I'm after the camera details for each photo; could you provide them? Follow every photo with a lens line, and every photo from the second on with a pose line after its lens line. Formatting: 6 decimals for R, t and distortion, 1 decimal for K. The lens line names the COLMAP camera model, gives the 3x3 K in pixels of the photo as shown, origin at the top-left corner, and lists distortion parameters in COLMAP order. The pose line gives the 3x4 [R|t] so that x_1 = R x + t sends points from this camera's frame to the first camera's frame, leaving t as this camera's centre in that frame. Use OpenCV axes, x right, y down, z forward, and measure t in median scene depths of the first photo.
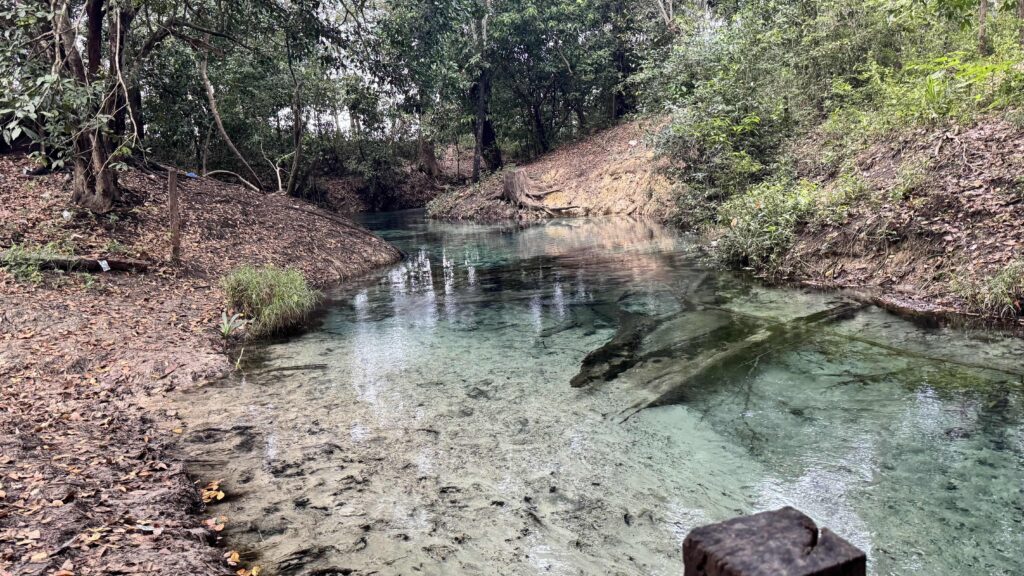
lens RADIAL K [[737.9, 0, 512.0], [0, 737.9, 288.0], [0, 0, 1]] dist [0.256285, -0.000002]
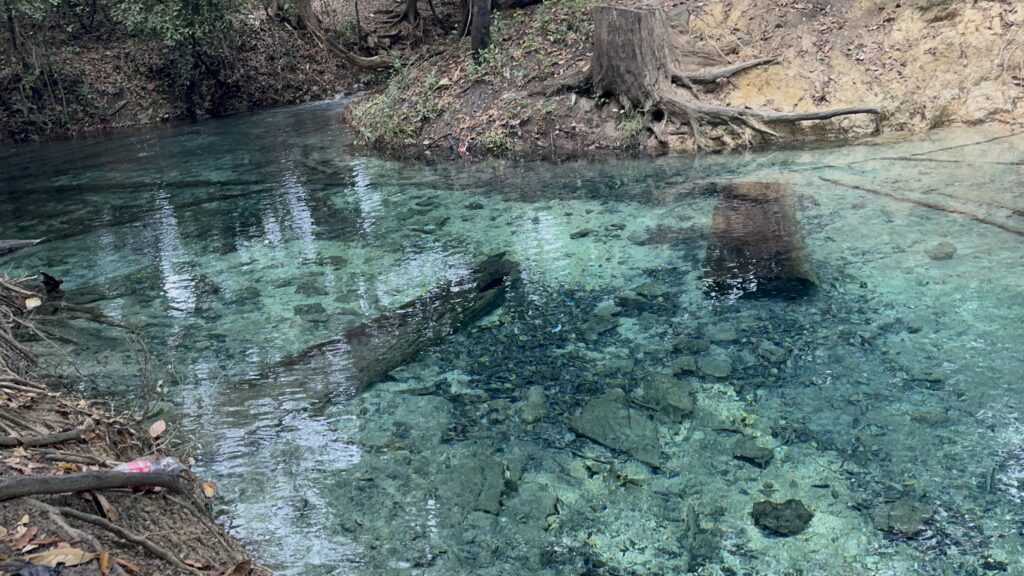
lens RADIAL K [[914.3, 0, 505.9], [0, 914.3, 308.5], [0, 0, 1]] dist [0.175344, -0.312789]
pose [[0.985587, -0.085143, 0.146184, -0.128544], [0.062445, 0.986191, 0.153387, -0.090164], [-0.157225, -0.142048, 0.977294, 0.567451]]
